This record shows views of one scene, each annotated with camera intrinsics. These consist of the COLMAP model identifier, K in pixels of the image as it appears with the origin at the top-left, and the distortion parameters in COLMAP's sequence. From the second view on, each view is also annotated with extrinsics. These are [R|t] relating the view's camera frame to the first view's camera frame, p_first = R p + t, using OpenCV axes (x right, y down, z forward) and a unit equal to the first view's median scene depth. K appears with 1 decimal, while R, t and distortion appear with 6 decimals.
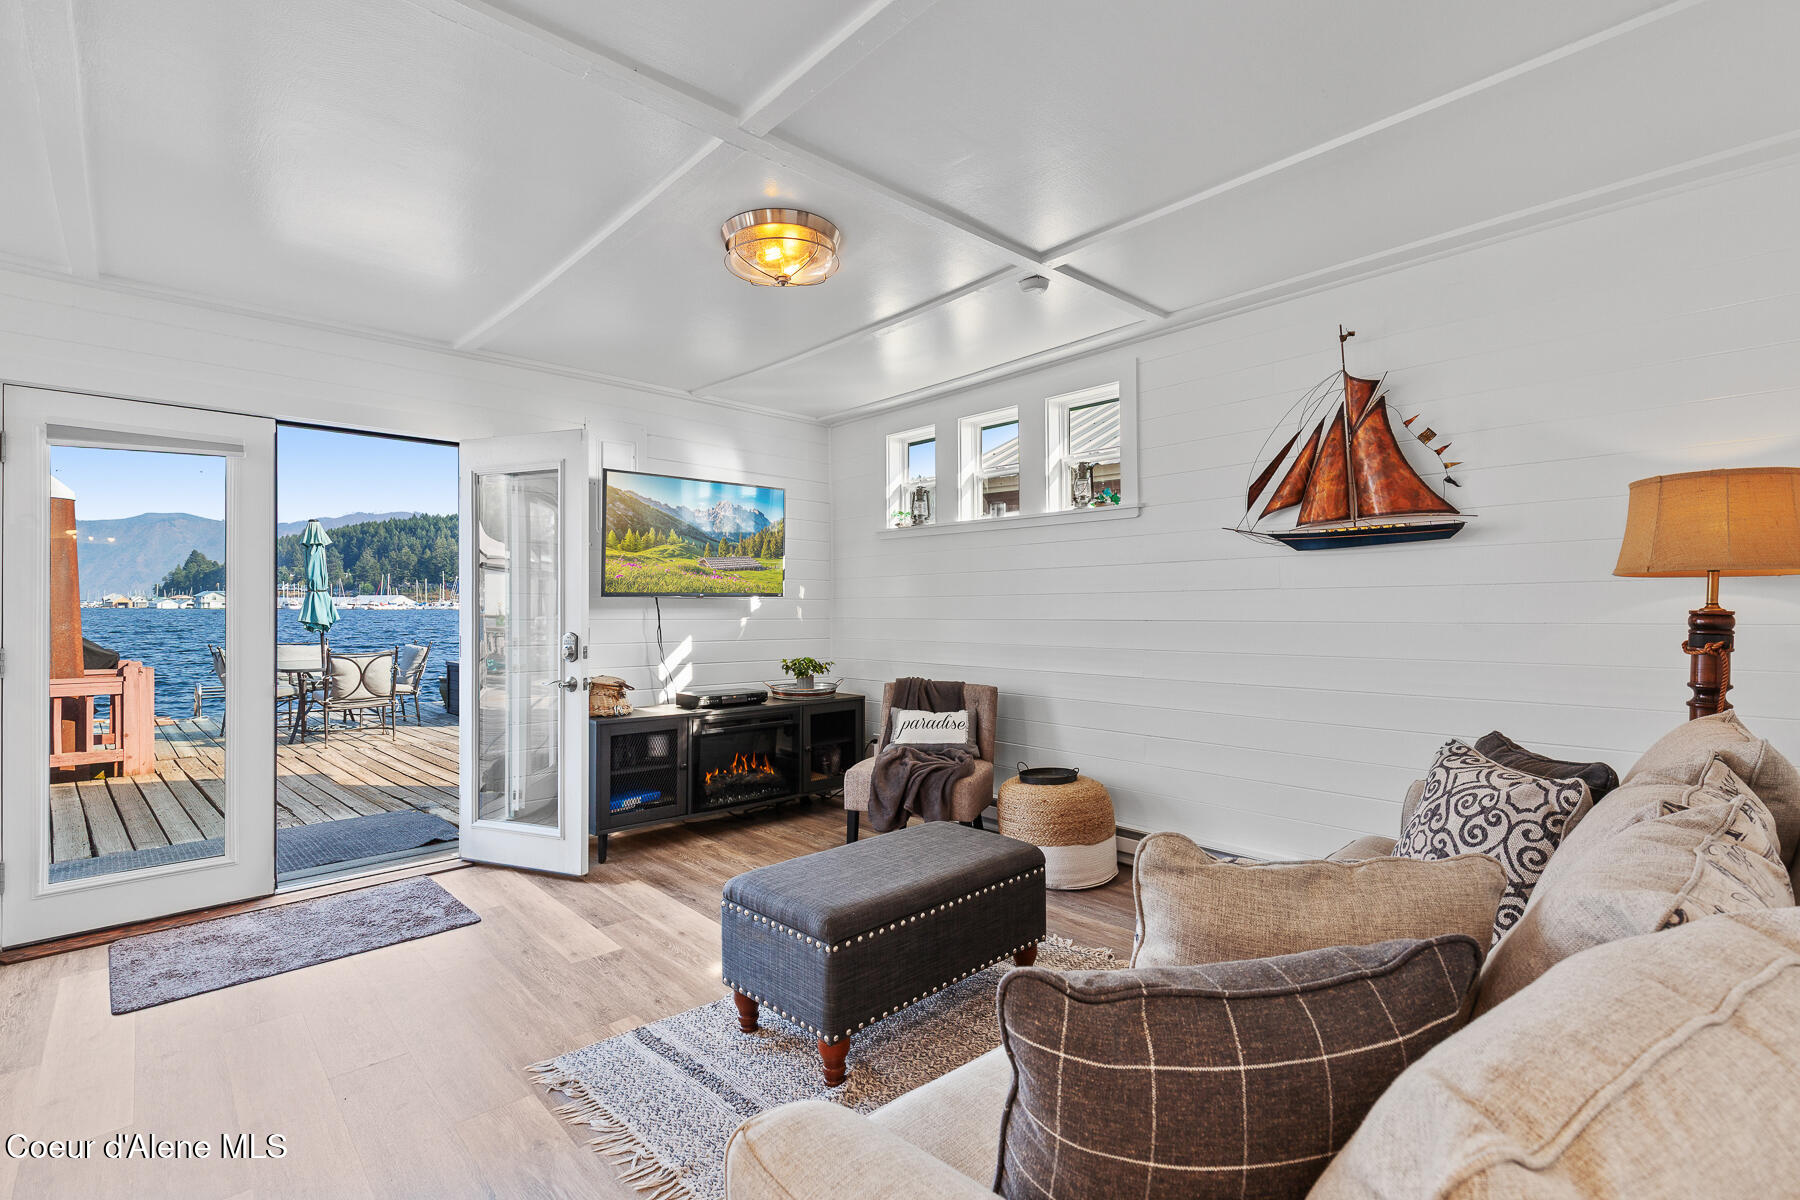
lens RADIAL K [[809.3, 0, 909.1], [0, 809.3, 601.2], [0, 0, 1]] dist [0.005883, 0.000067]
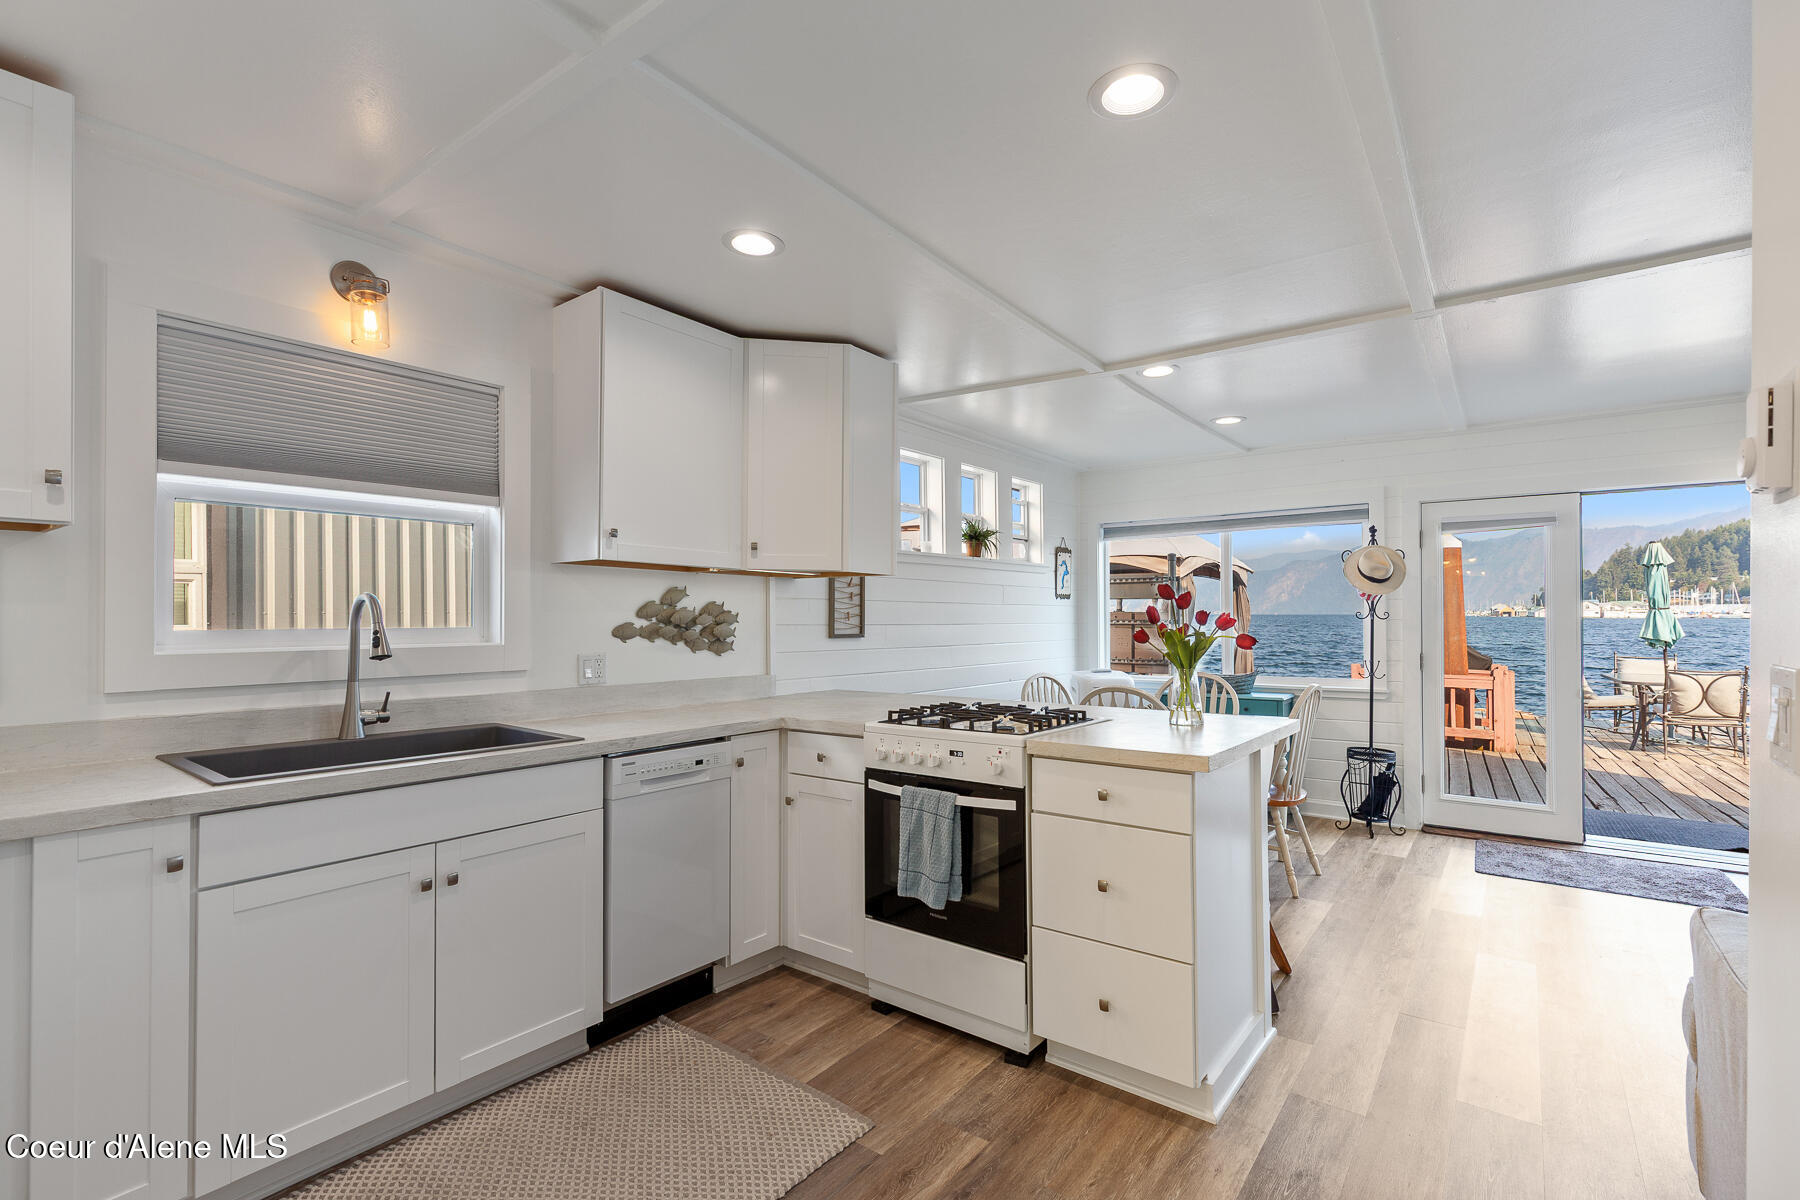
lens RADIAL K [[809.3, 0, 905.2], [0, 809.3, 614.5], [0, 0, 1]] dist [0.005883, 0.000067]
pose [[0.164667, -0.002104, -0.986347, 0.348305], [0.007244, 0.999973, -0.000924, -0.027111], [0.986323, -0.006993, 0.164678, -0.313865]]
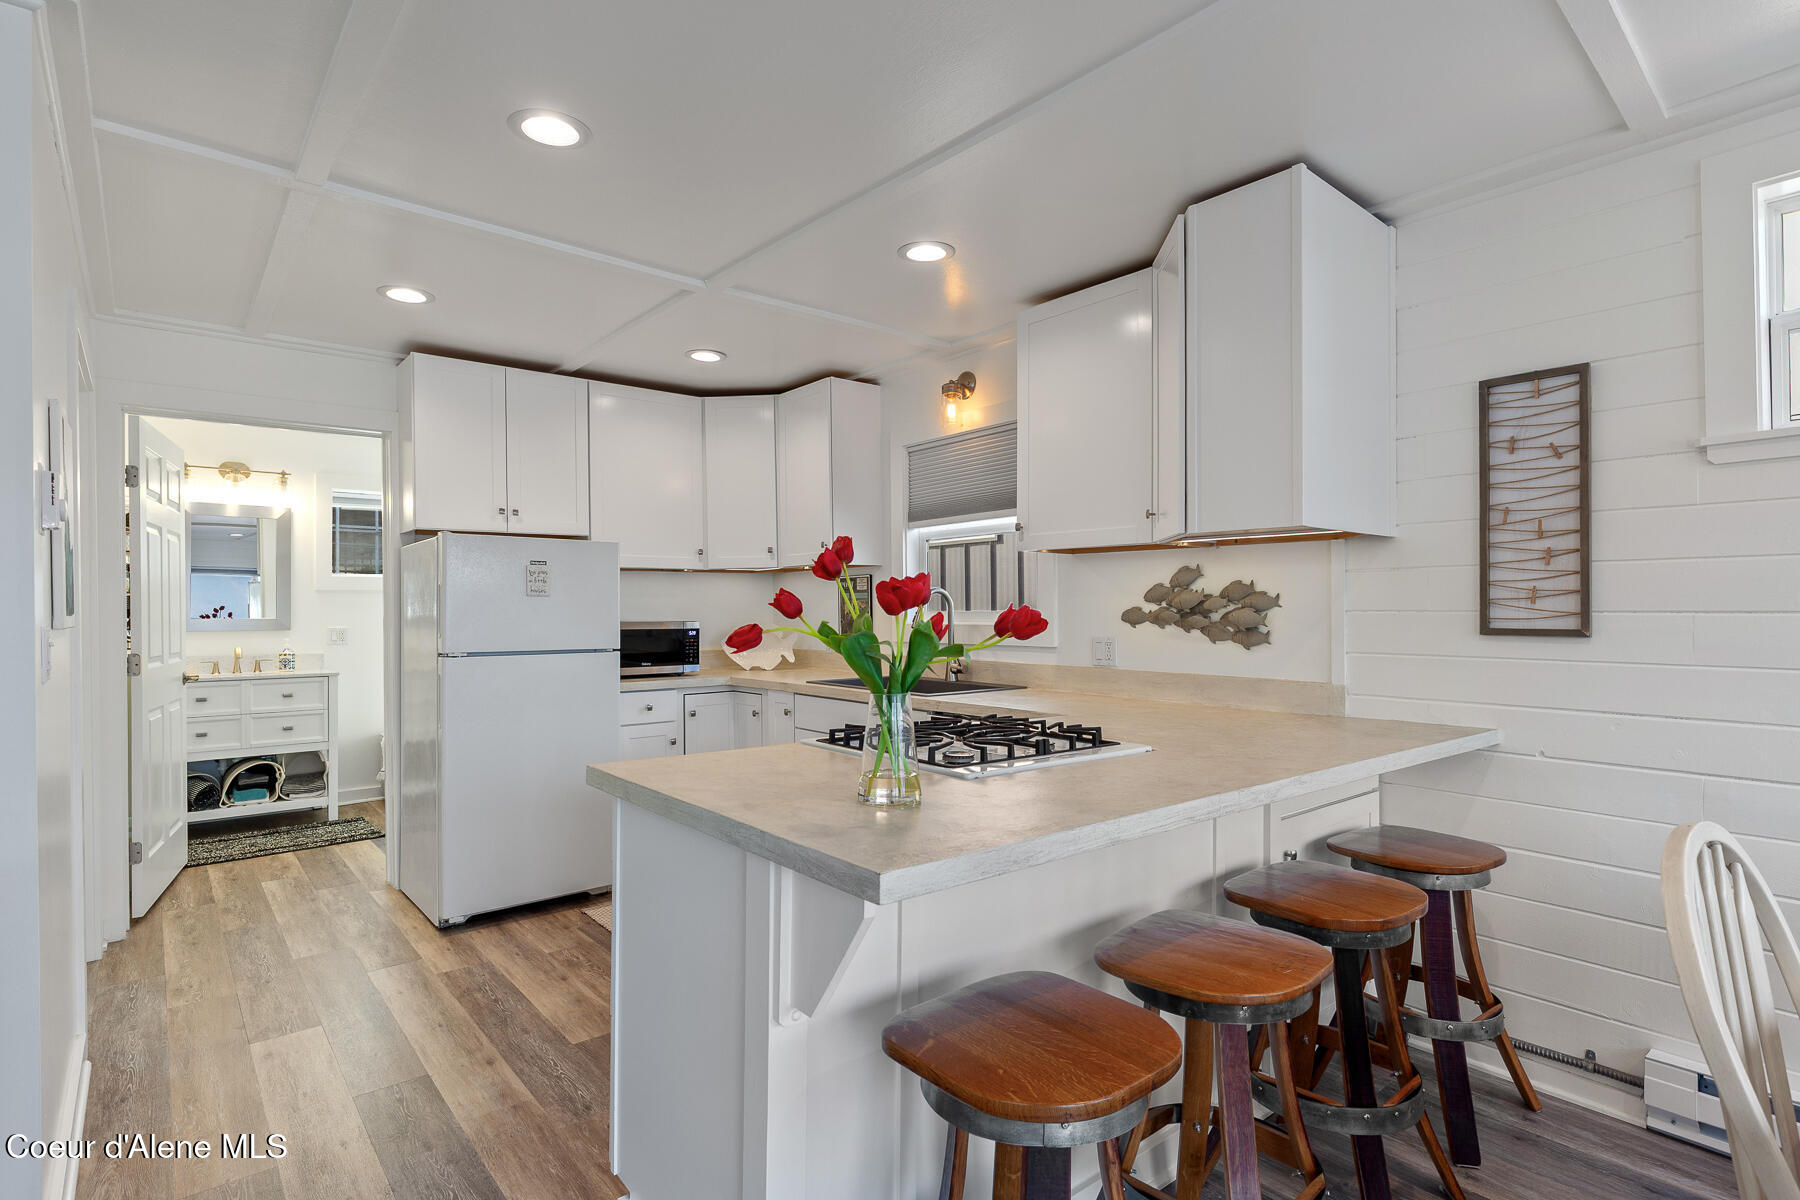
lens RADIAL K [[886.2, 0, 901.5], [0, 886.2, 600.3], [0, 0, 1]] dist [-0.003428, -0.002426]
pose [[-0.998614, 0.006955, 0.052169, -0.379203], [0.006029, 0.999822, -0.017880, -0.013159], [-0.052285, -0.017540, -0.998478, 0.489611]]
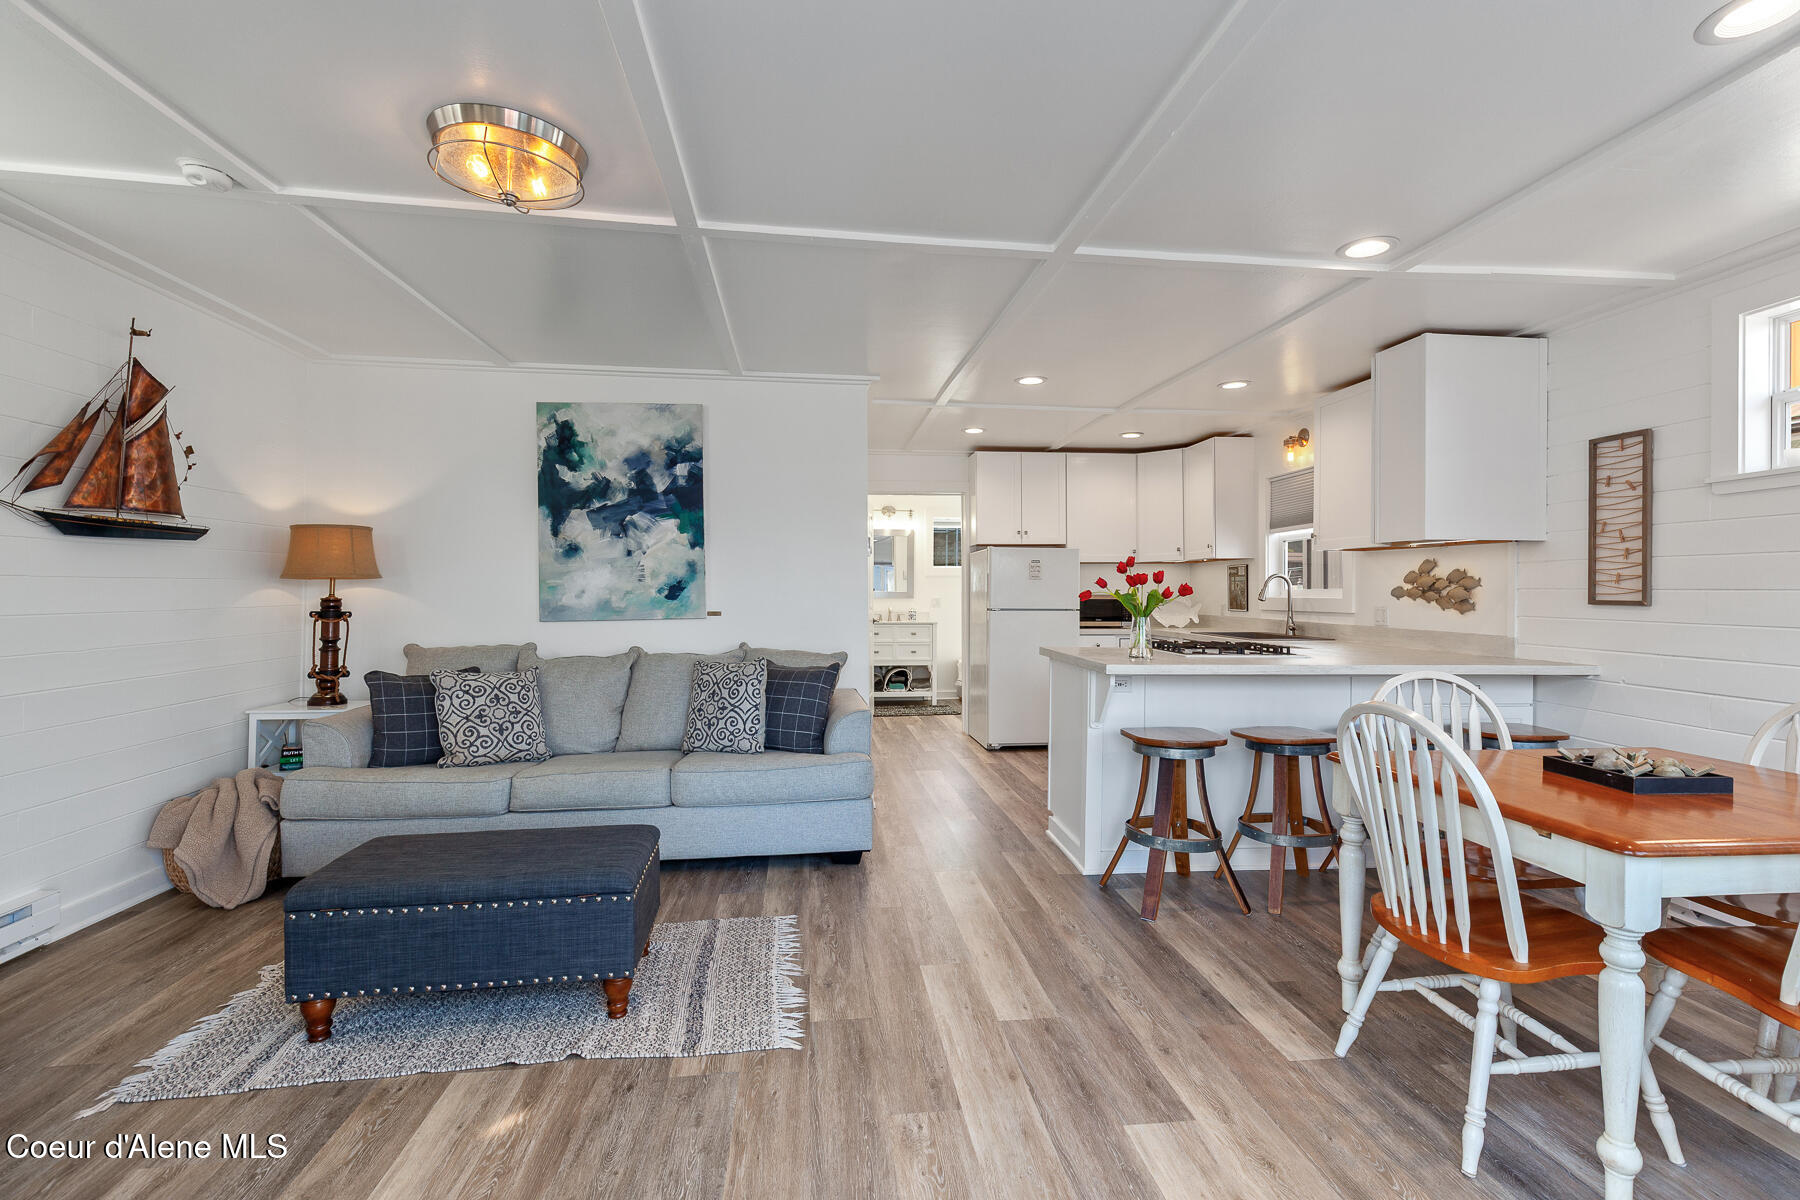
lens RADIAL K [[809.3, 0, 906.0], [0, 809.3, 585.1], [0, 0, 1]] dist [0.005883, 0.000067]
pose [[-0.804334, 0.003160, 0.594169, -0.717030], [-0.006270, 0.999885, -0.013805, -0.000417], [-0.594144, -0.014829, -0.804222, 1.055090]]
